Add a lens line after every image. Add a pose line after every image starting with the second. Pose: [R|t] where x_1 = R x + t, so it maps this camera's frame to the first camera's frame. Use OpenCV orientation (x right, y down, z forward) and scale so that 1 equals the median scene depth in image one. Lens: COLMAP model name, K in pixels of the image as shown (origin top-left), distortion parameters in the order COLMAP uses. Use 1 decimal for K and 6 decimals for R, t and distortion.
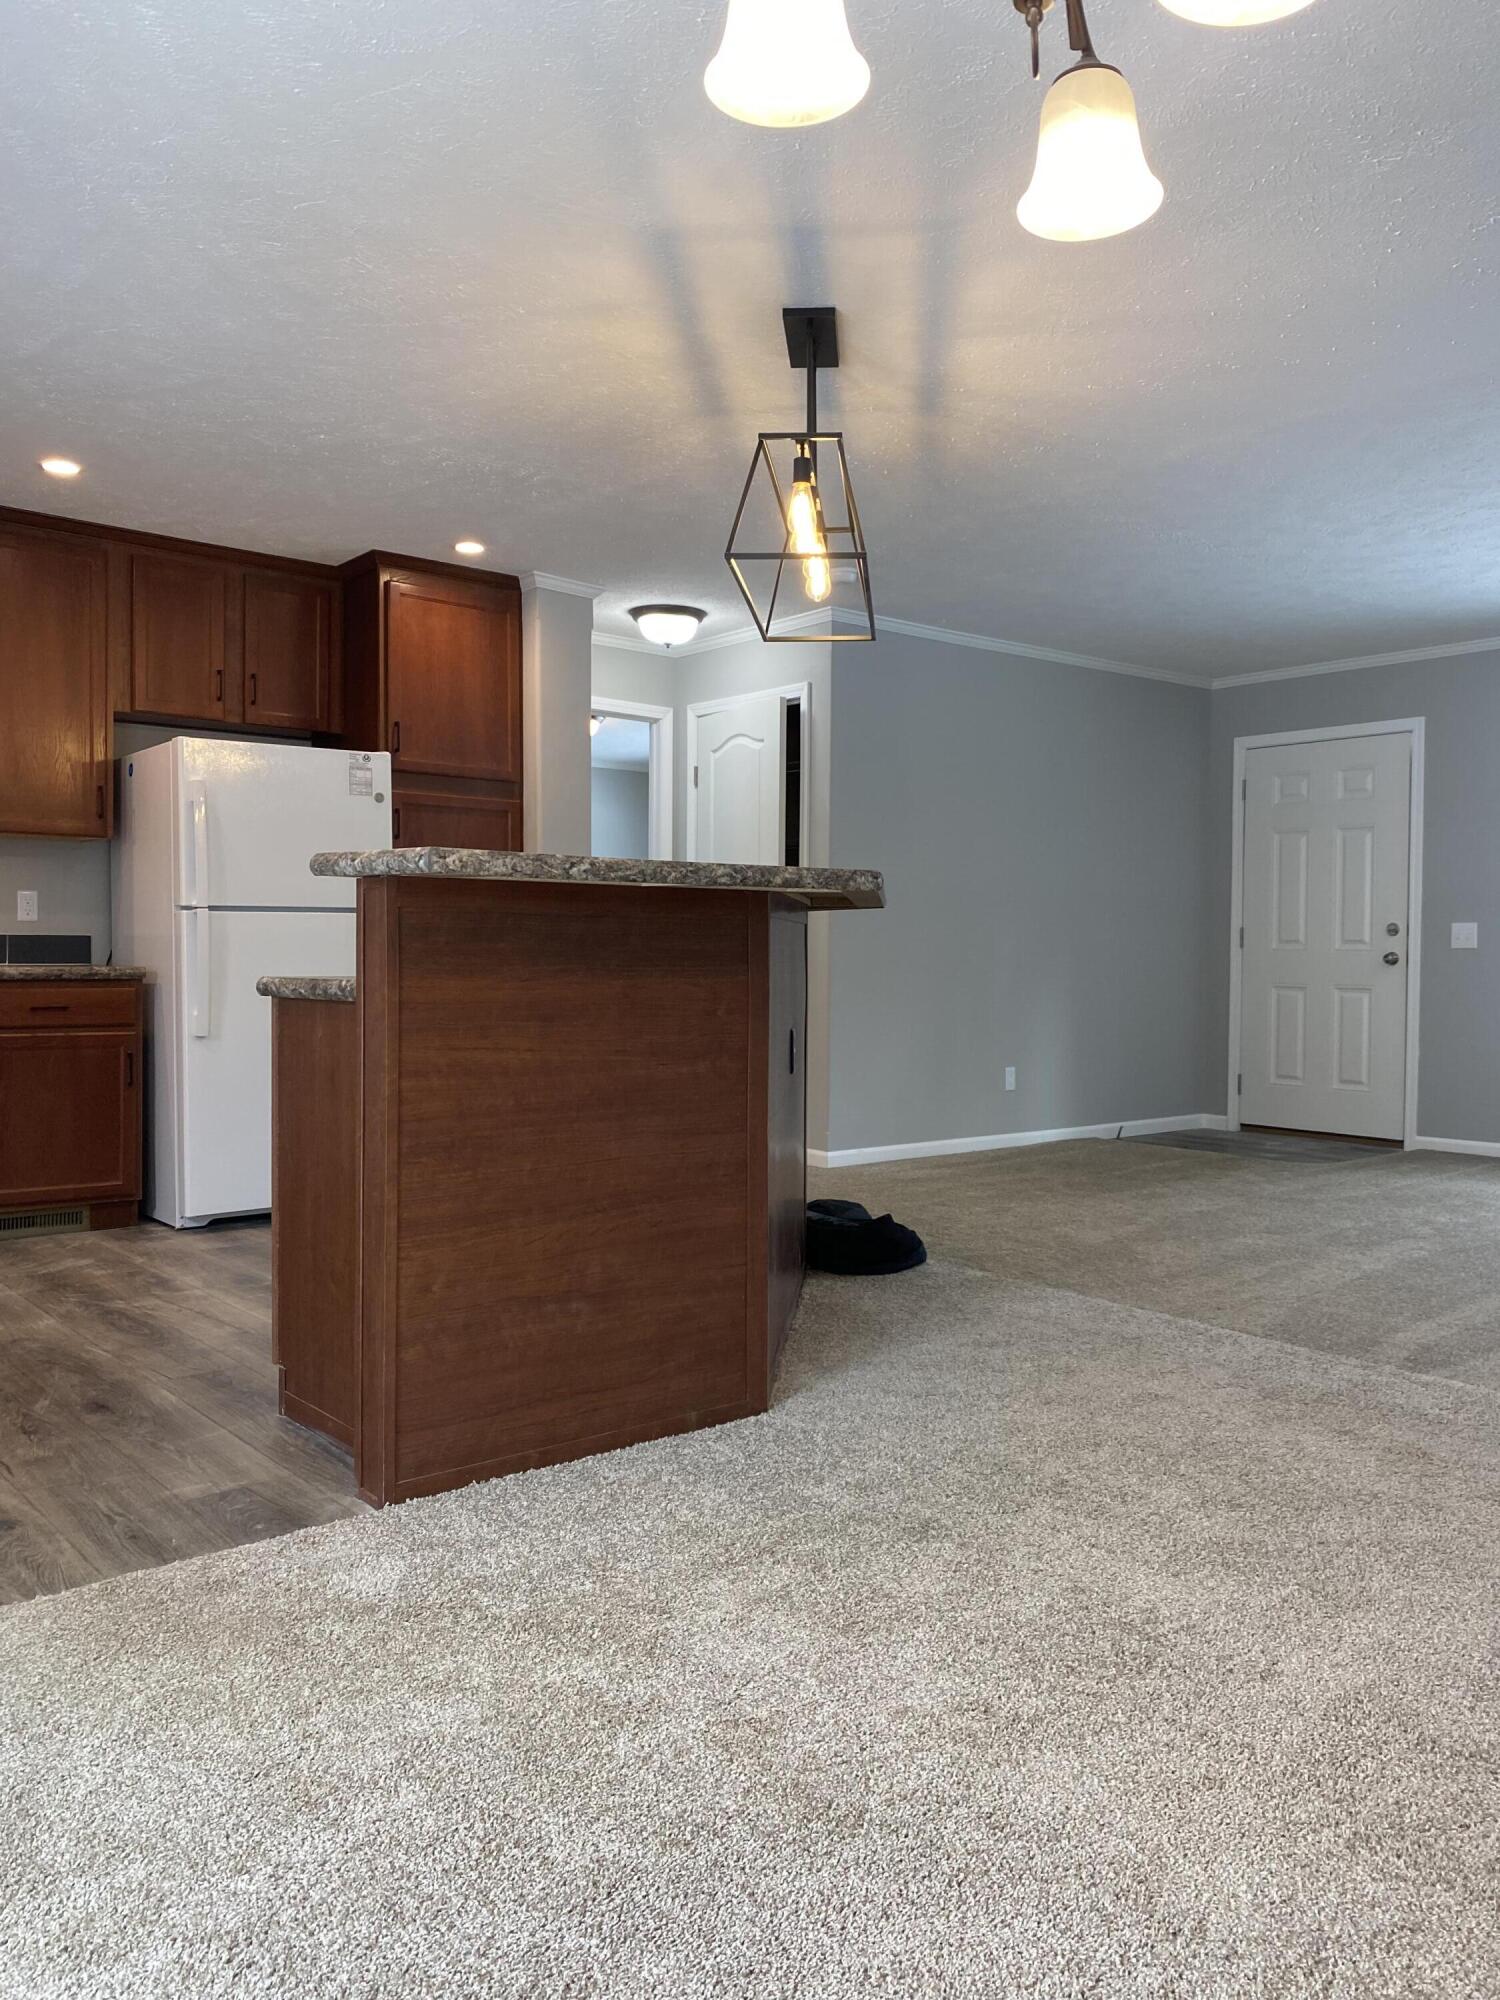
lens RADIAL K [[1529.2, 0, 758.9], [0, 1529.2, 980.2], [0, 0, 1]] dist [0.044813, -0.049338]
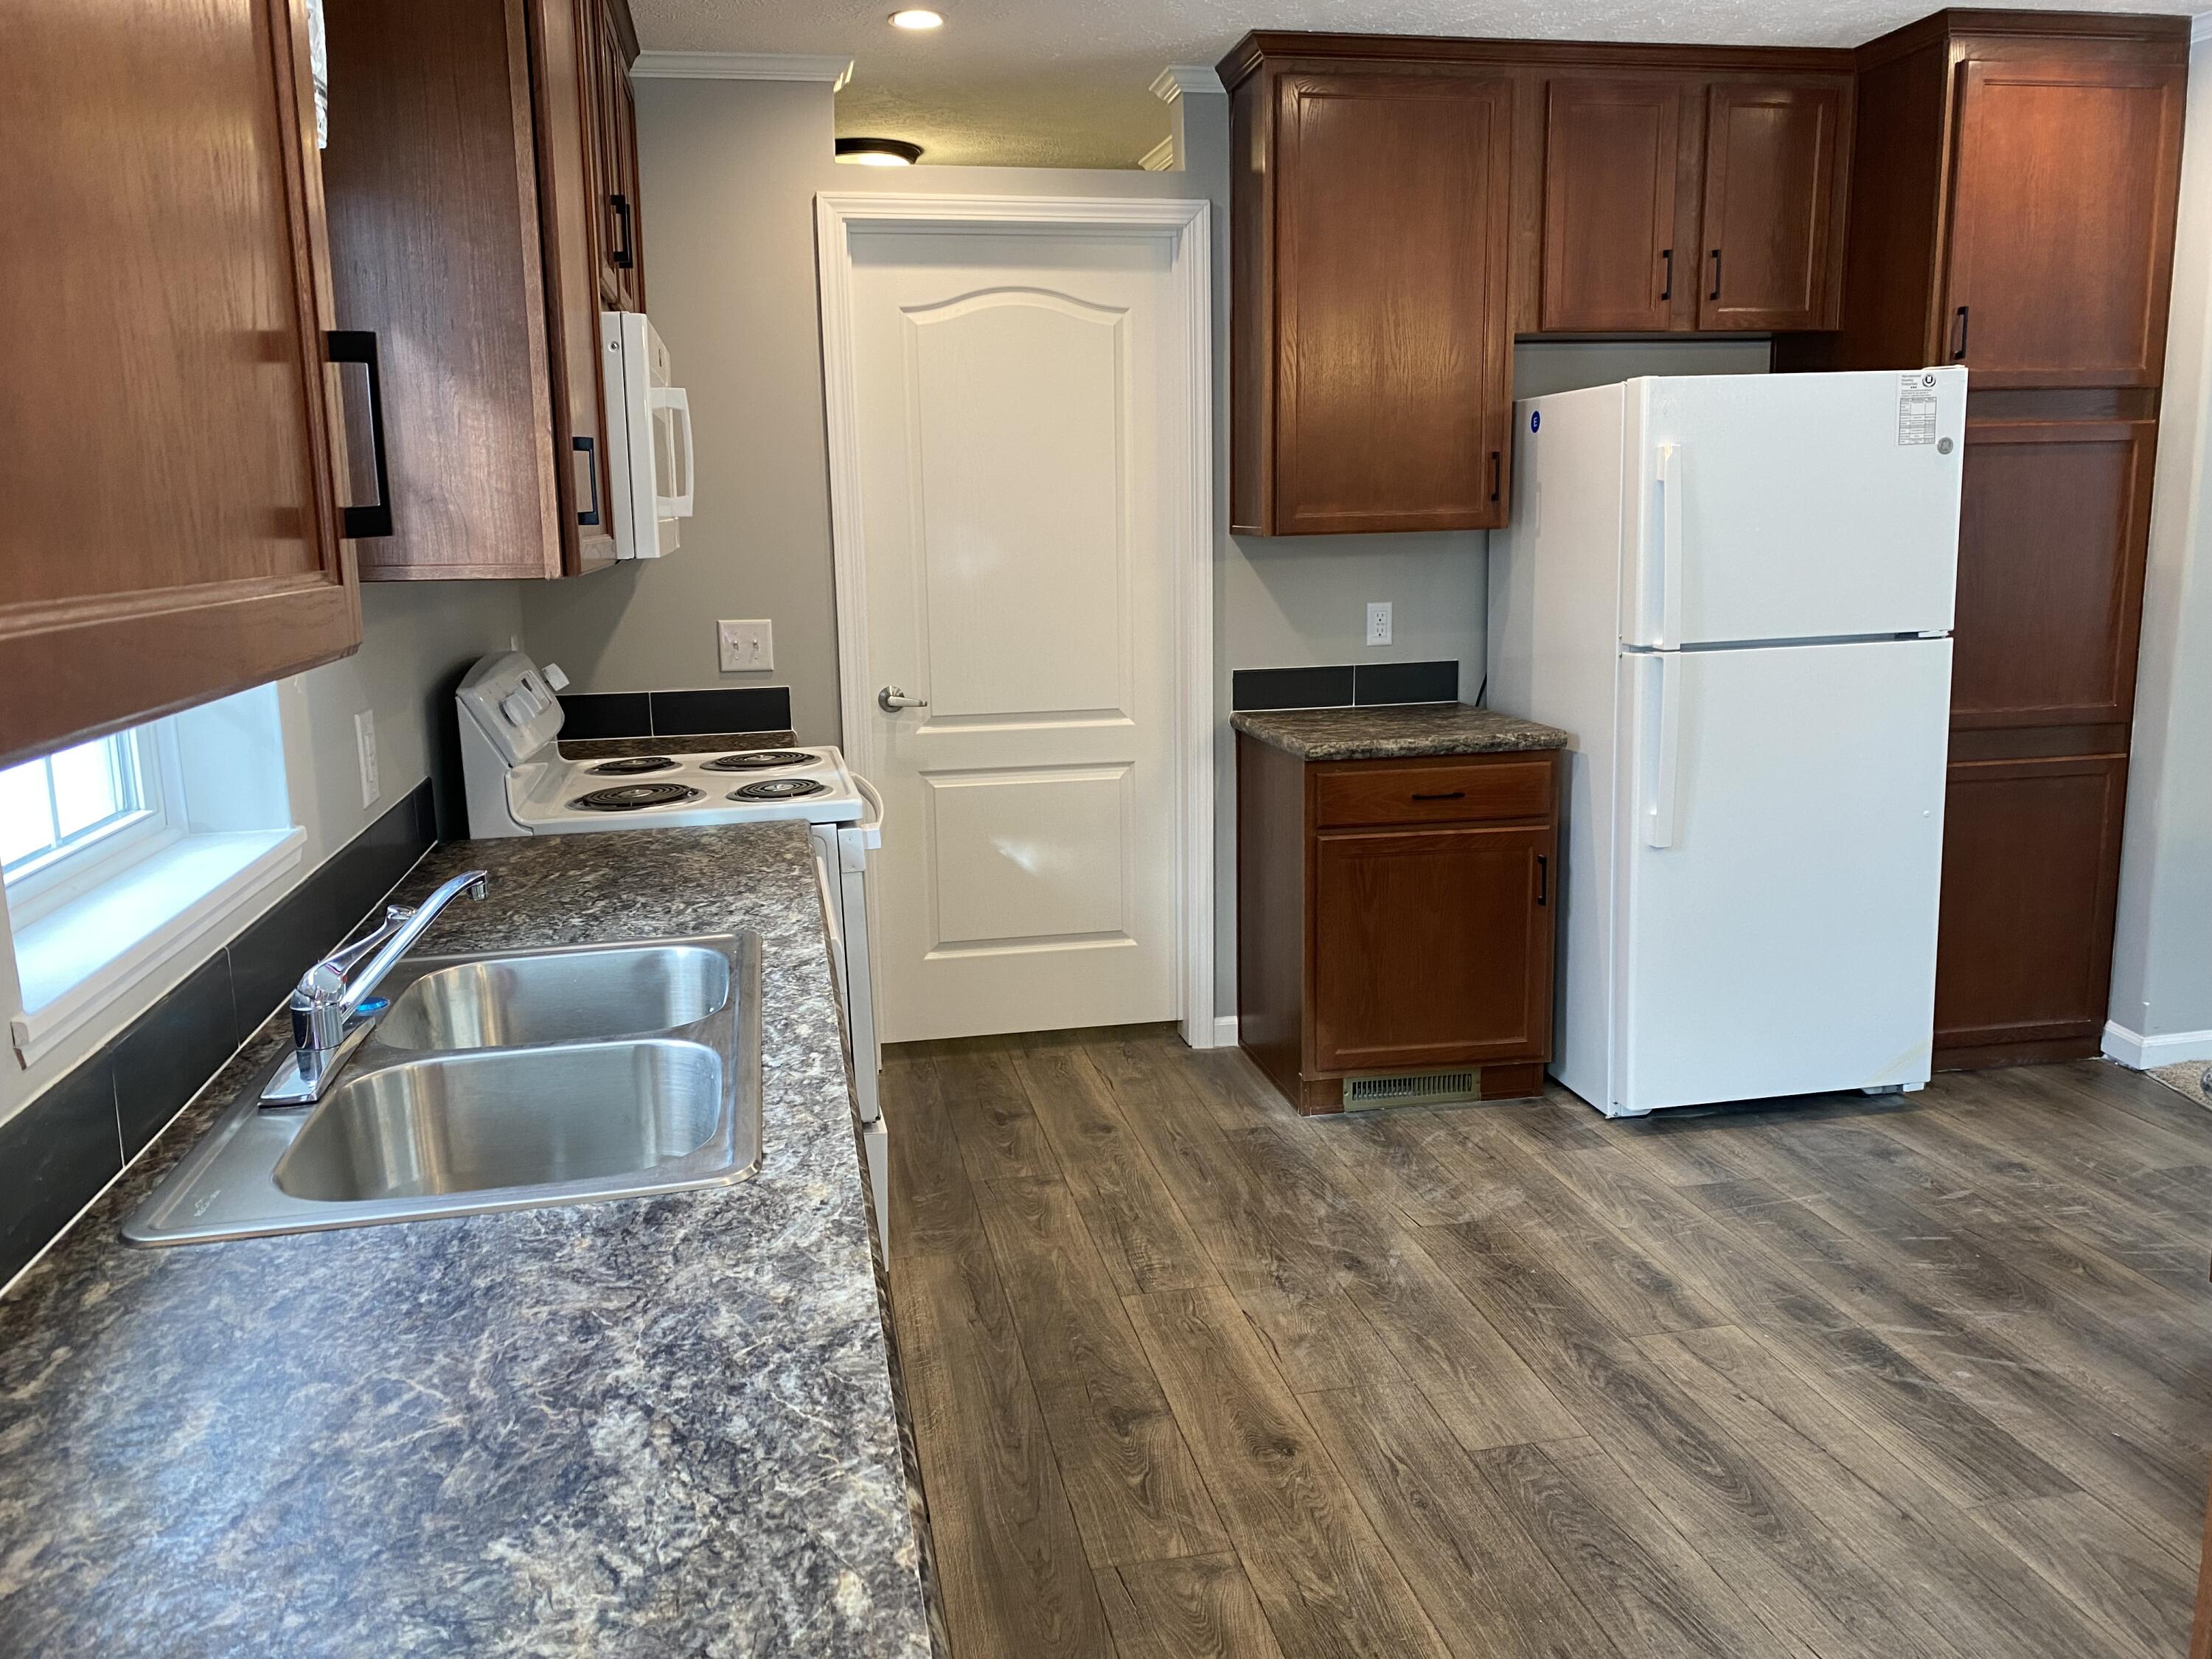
lens RADIAL K [[1691.3, 0, 1085.1], [0, 1691.3, 799.7], [0, 0, 1]] dist [0.044813, -0.049338]
pose [[0.876045, 0.056327, -0.478928, -0.216805], [0.017955, 0.988656, 0.149119, -0.088314], [0.481895, -0.139234, 0.865096, 0.246305]]
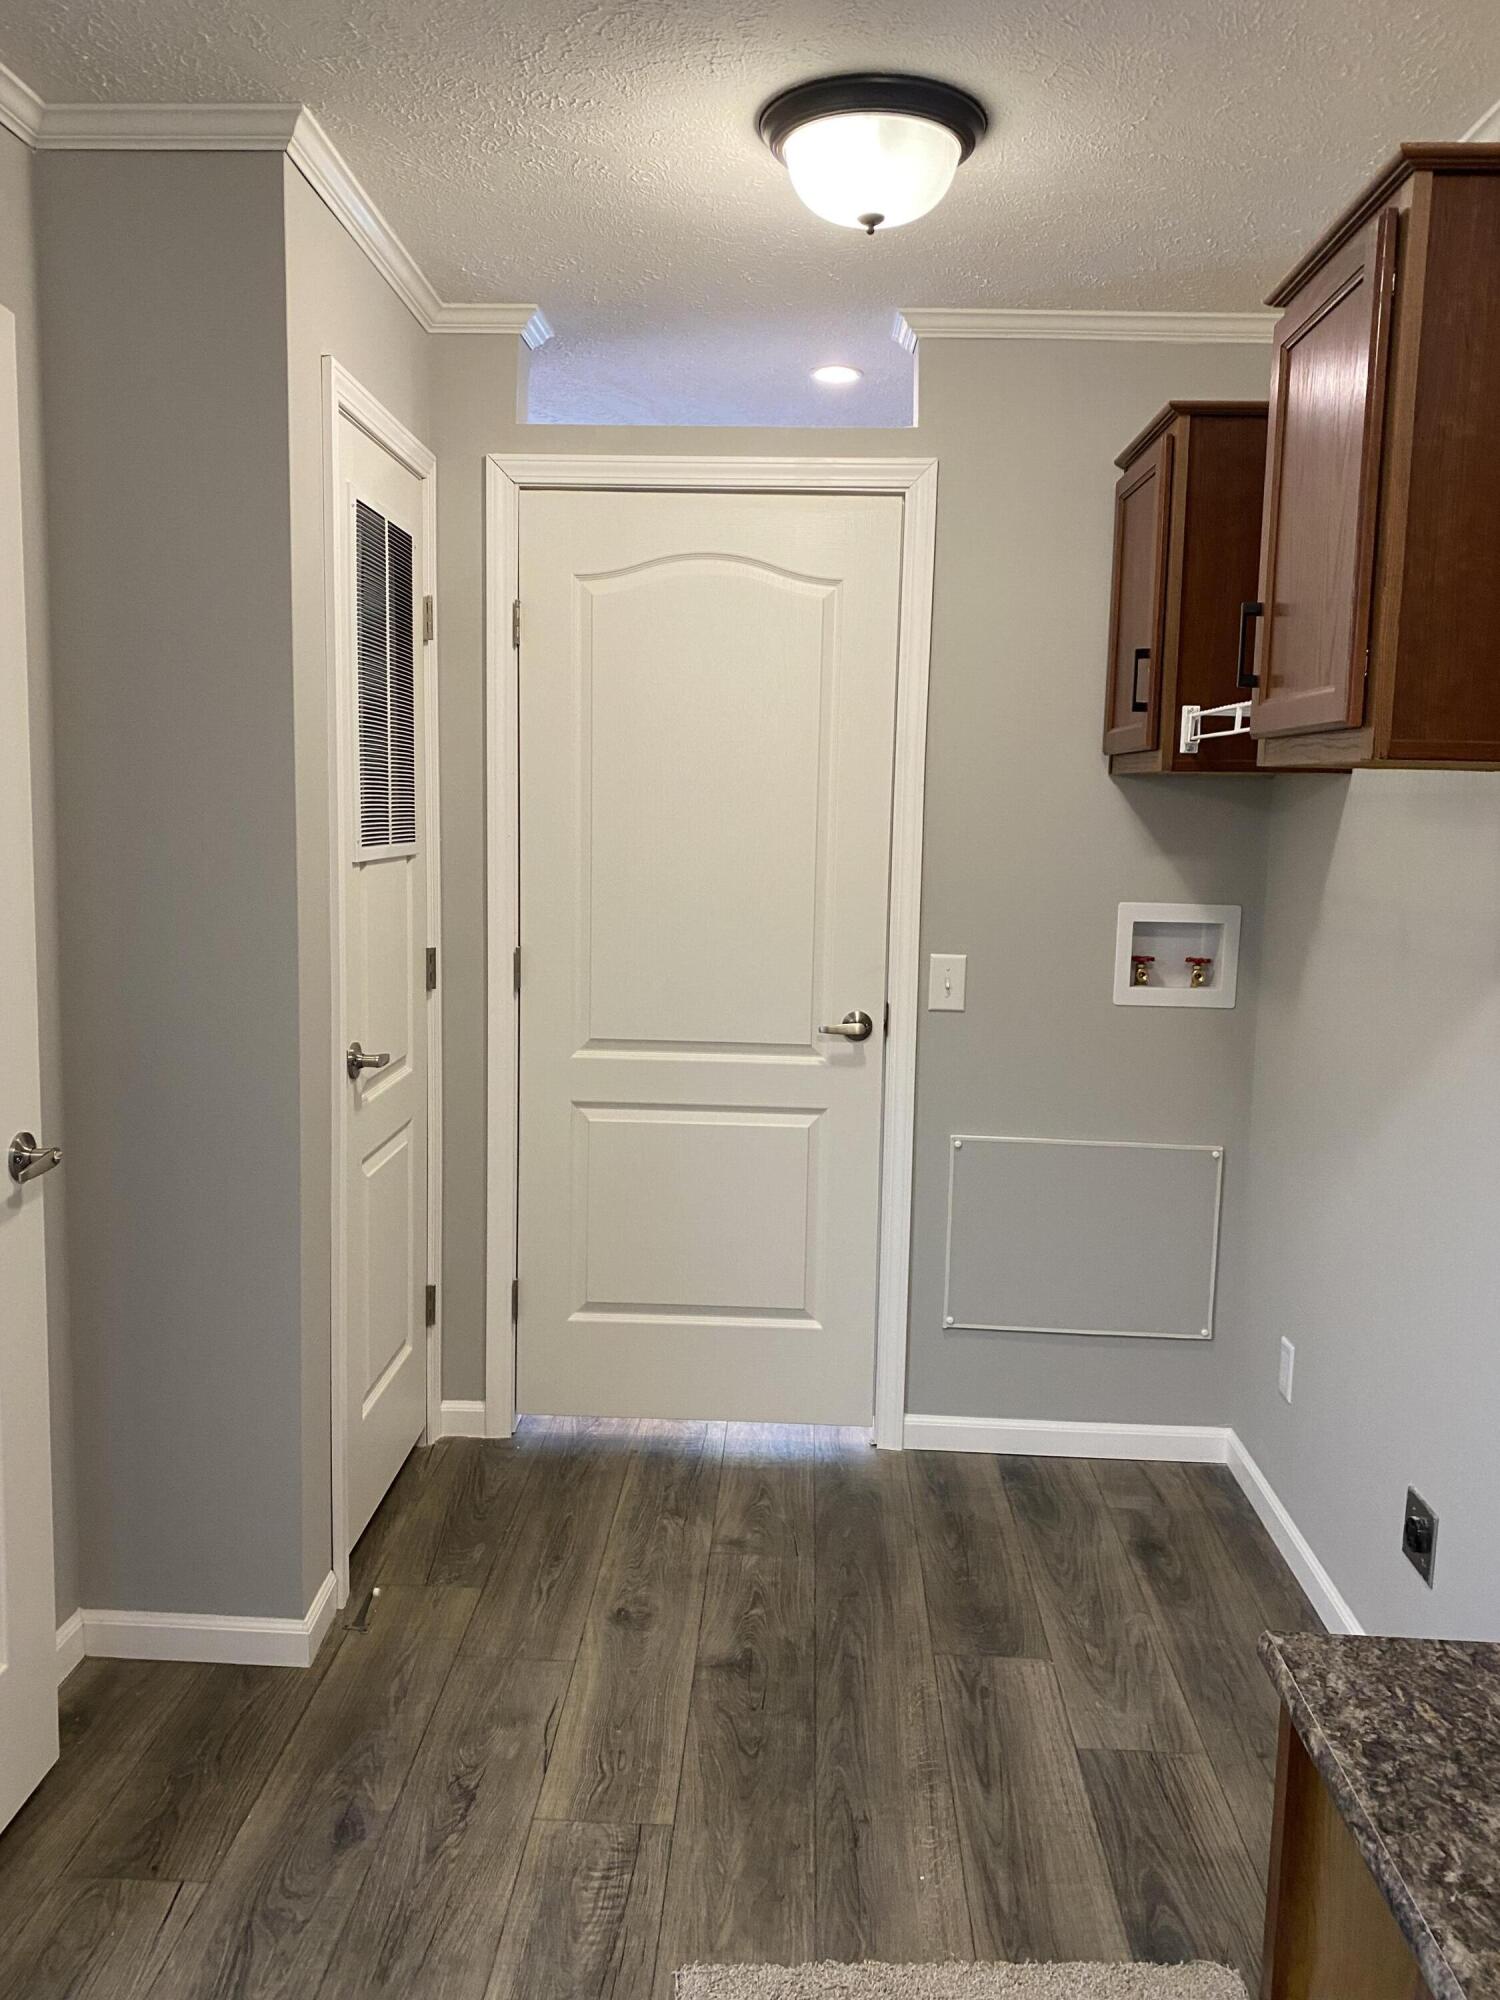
lens RADIAL K [[1529.2, 0, 747.2], [0, 1529.2, 1000.4], [0, 0, 1]] dist [0.044813, -0.049338]
pose [[-0.741639, -0.124186, 0.659204, -0.541496], [-0.019968, 0.986366, 0.163353, -0.123996], [-0.670502, 0.107986, -0.734007, 1.276271]]
